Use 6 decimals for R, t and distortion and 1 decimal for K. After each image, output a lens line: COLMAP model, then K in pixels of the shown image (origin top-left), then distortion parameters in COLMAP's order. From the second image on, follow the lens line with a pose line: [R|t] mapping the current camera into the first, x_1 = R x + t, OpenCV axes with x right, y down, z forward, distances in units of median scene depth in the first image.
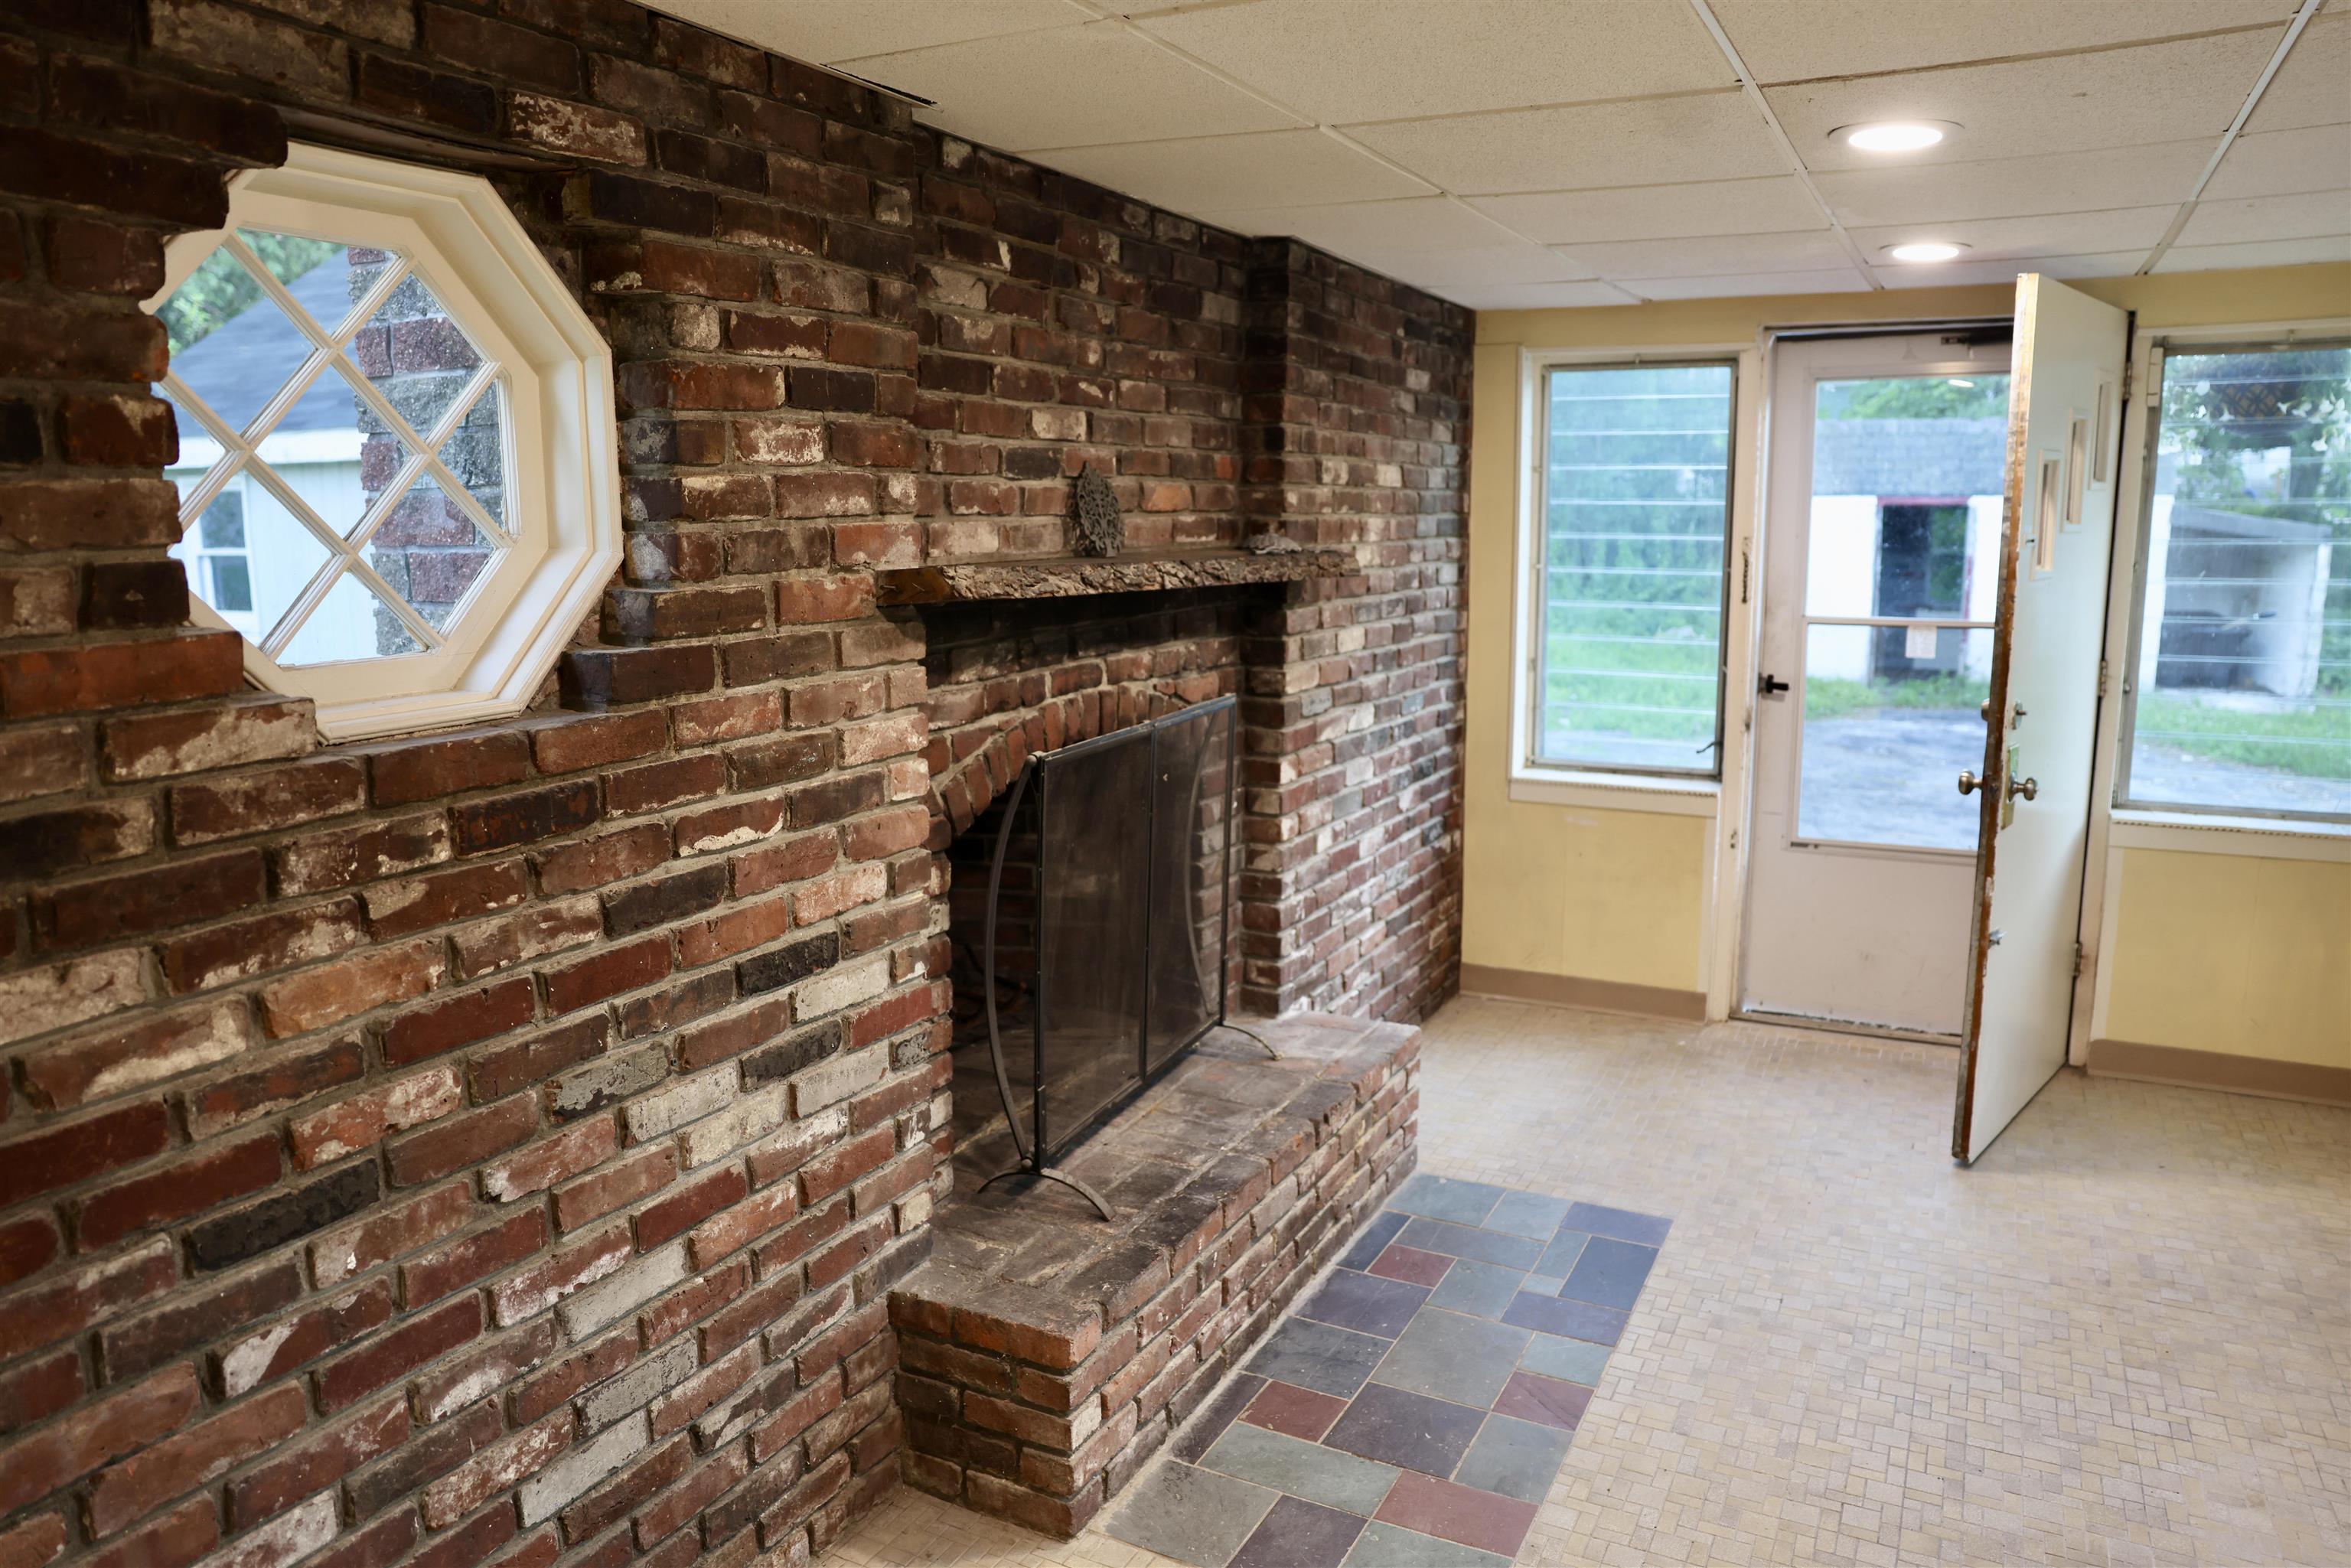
lens RADIAL K [[1609.0, 0, 1175.5], [0, 1609.0, 784.0], [0, 0, 1]] dist [-0.117494, 0.097206]
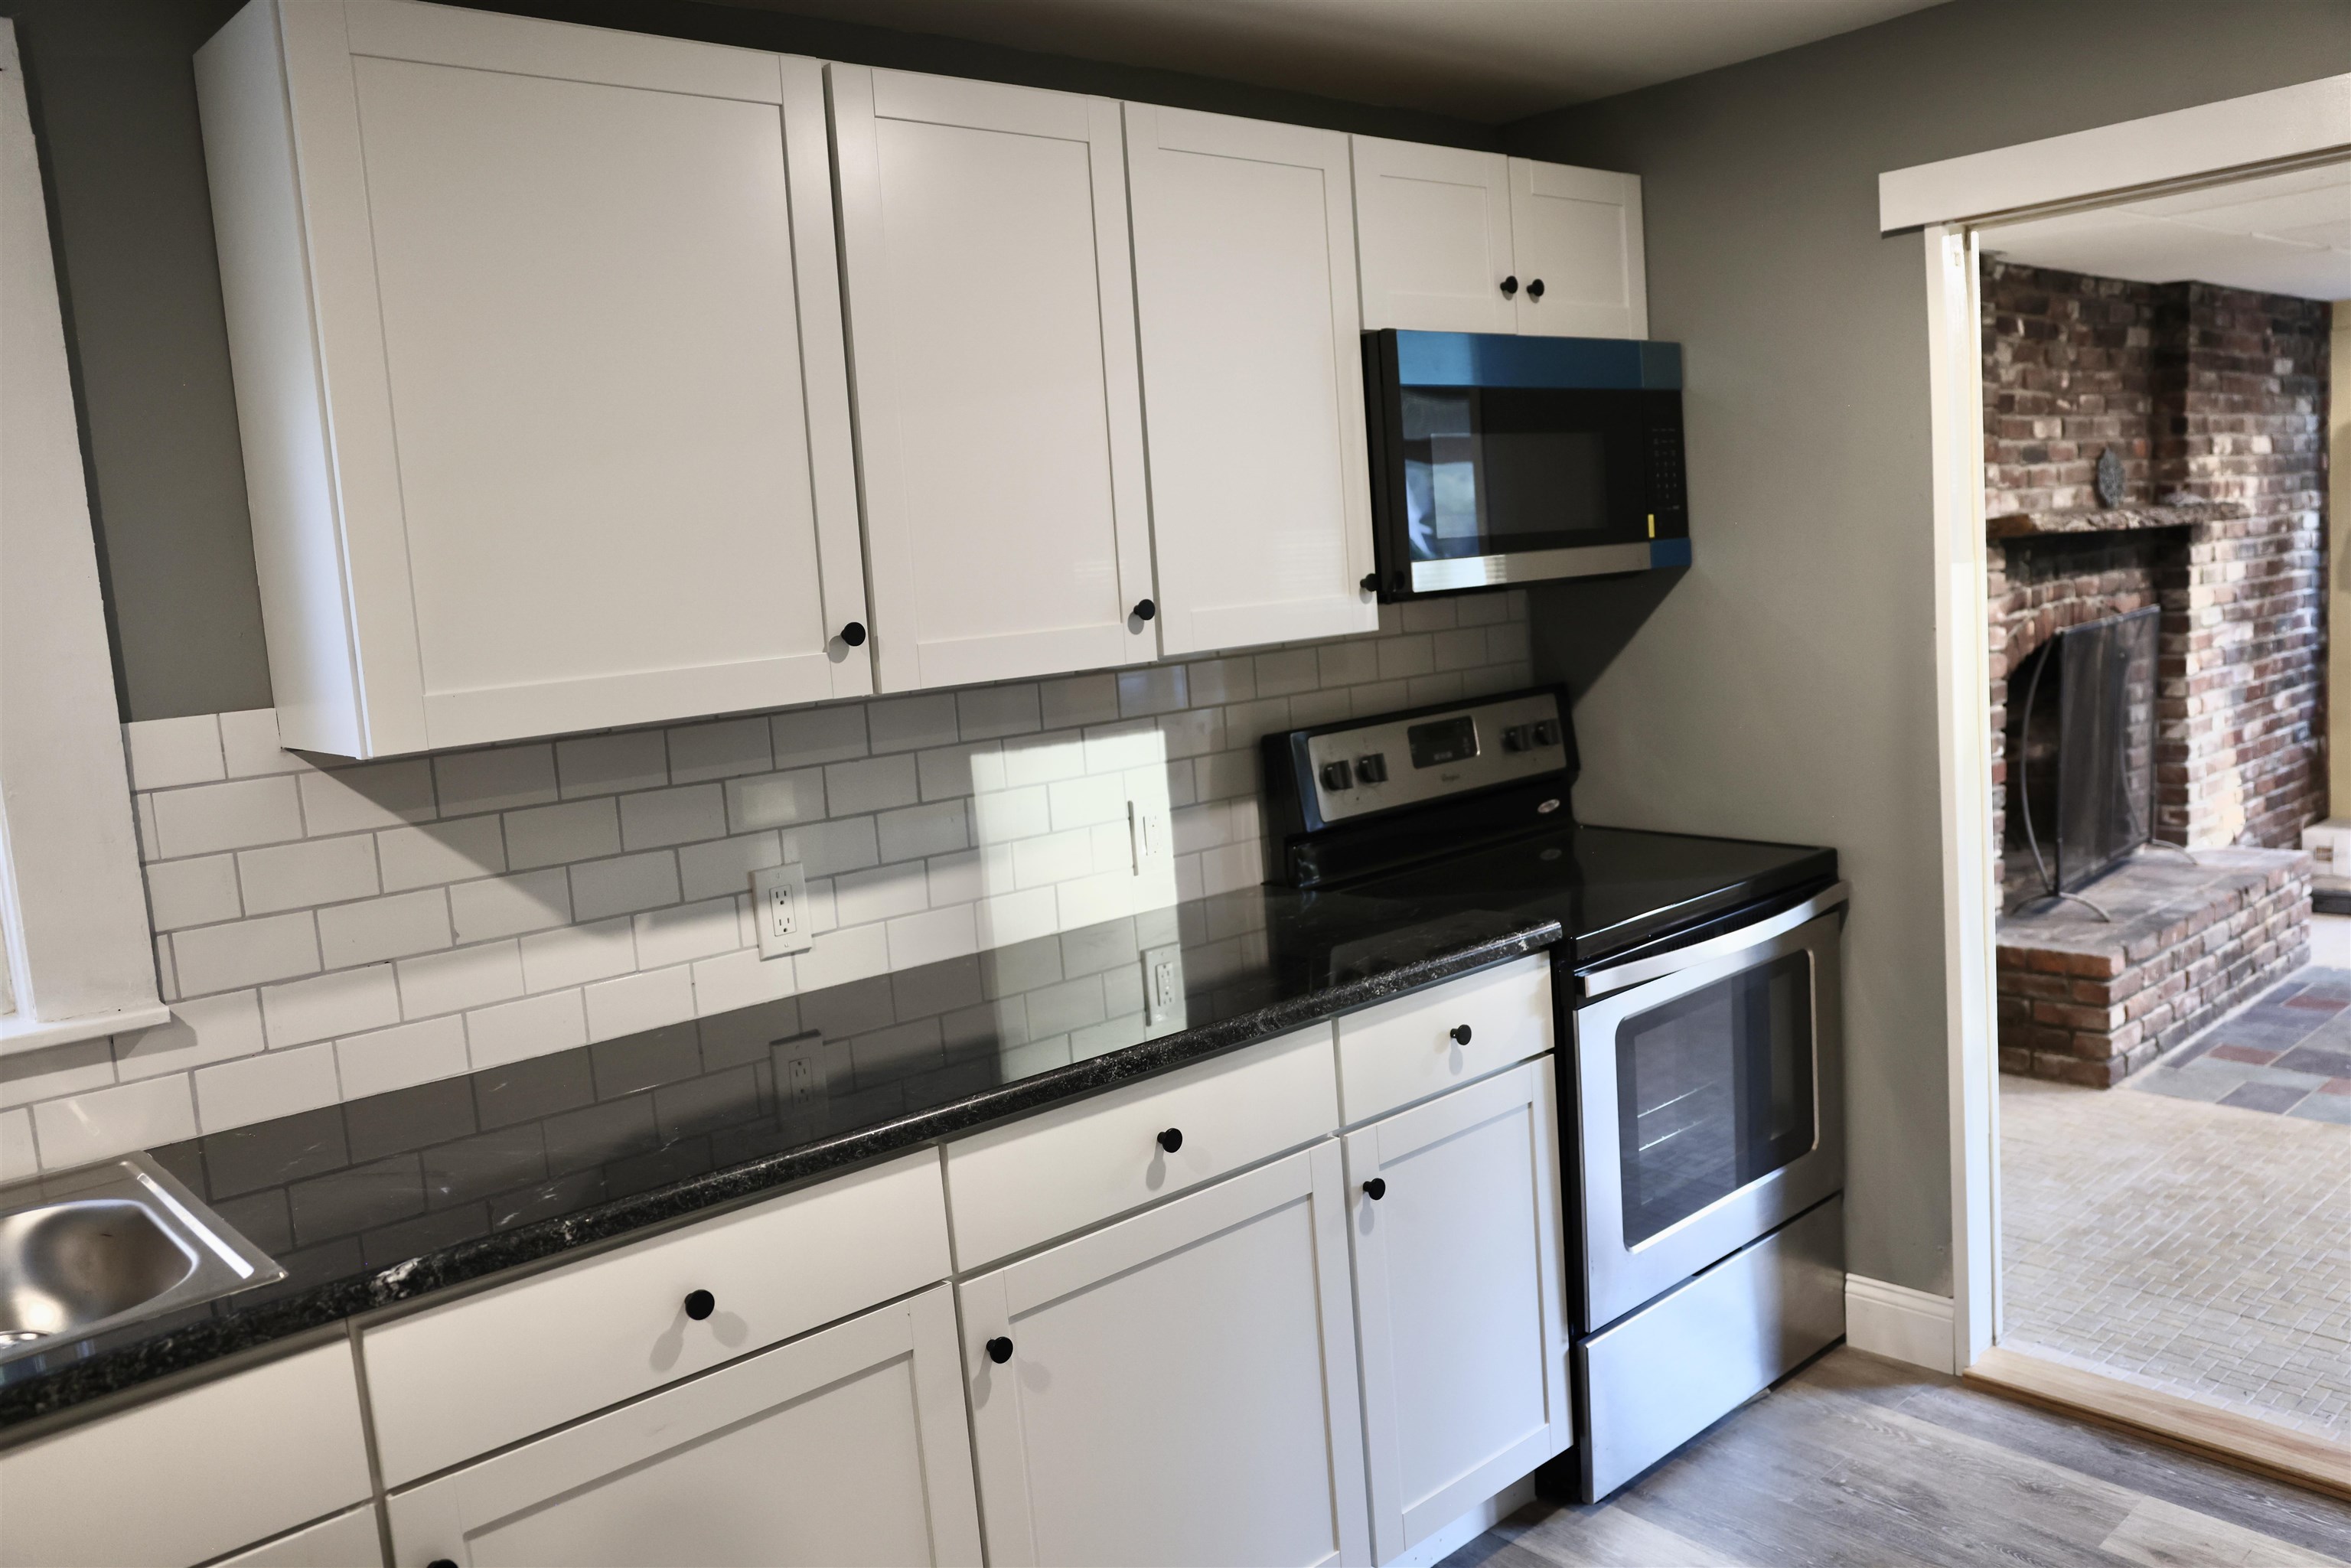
lens RADIAL K [[1800.5, 0, 1175.5], [0, 1800.5, 784.0], [0, 0, 1]] dist [-0.060268, 0.064542]
pose [[0.932740, -0.021322, -0.359919, -0.244702], [0.009435, 0.999351, -0.034752, 0.171886], [0.360426, 0.029019, 0.932336, -0.904417]]
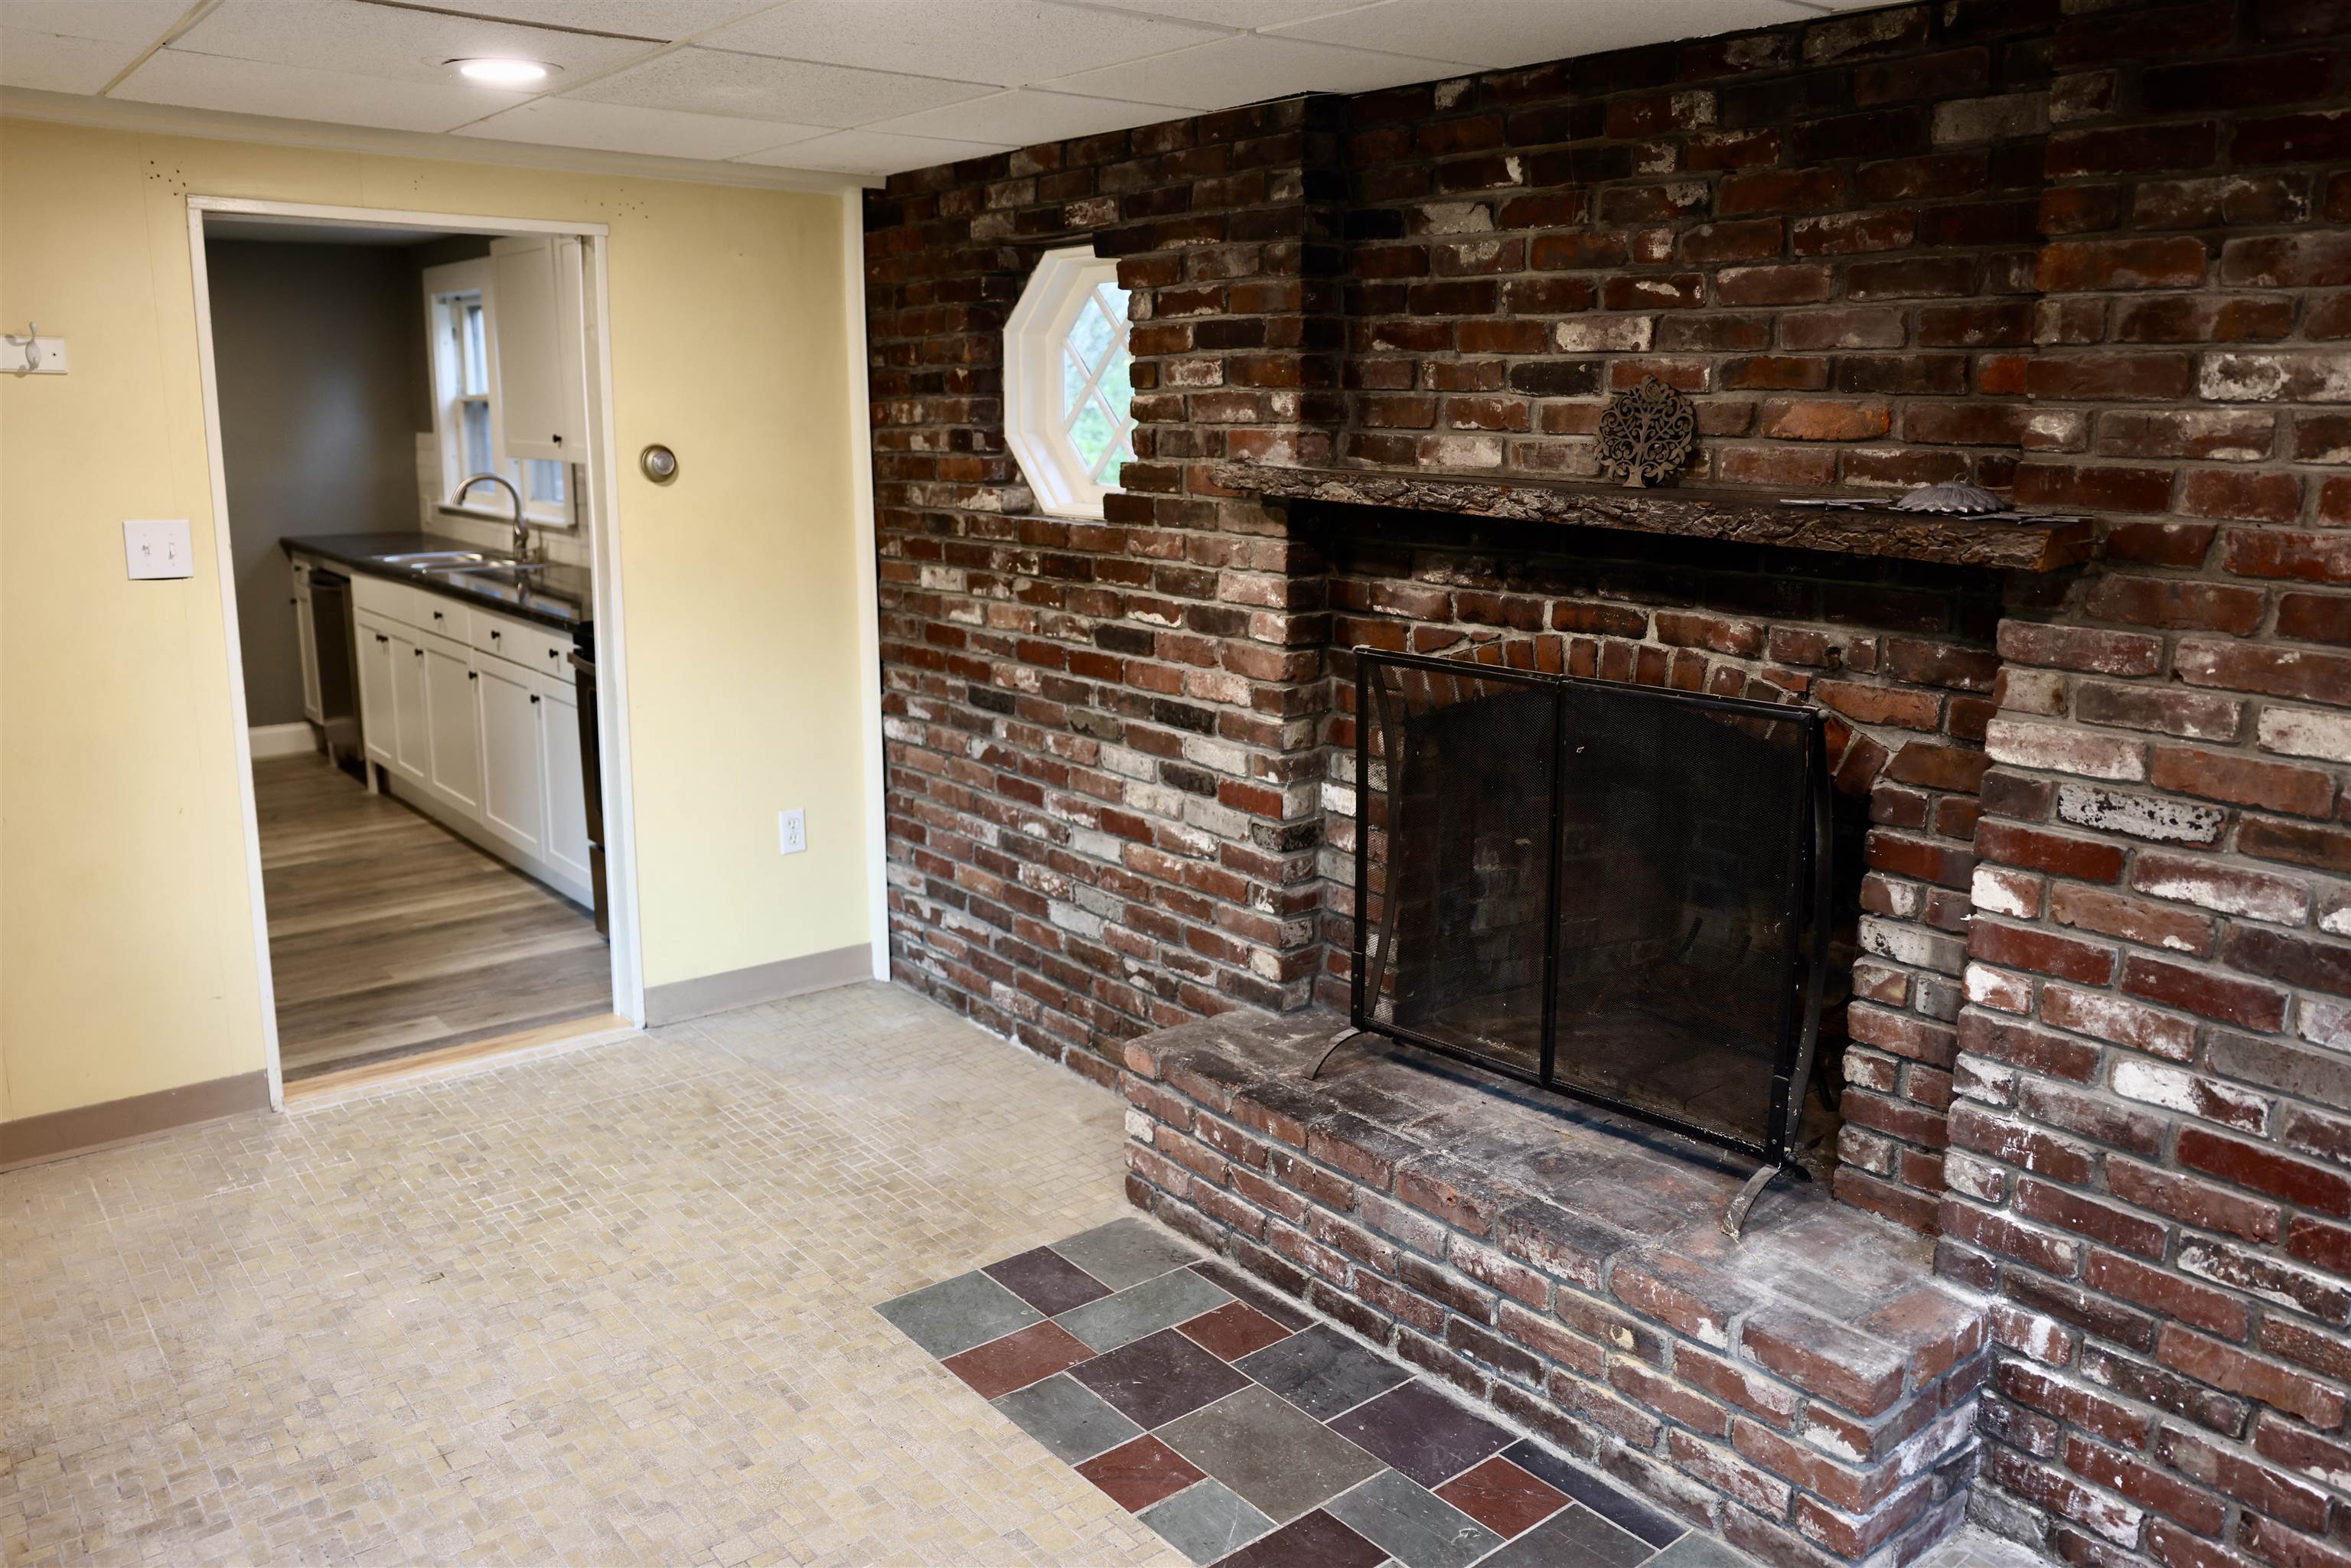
lens RADIAL K [[1750.0, 0, 1175.5], [0, 1750.0, 784.0], [0, 0, 1]] dist [-0.109756, 0.139947]
pose [[-0.400888, 0.195207, -0.895088, 0.931936], [-0.165529, 0.945520, 0.280342, -0.215210], [0.901049, 0.260549, -0.346735, 1.168627]]
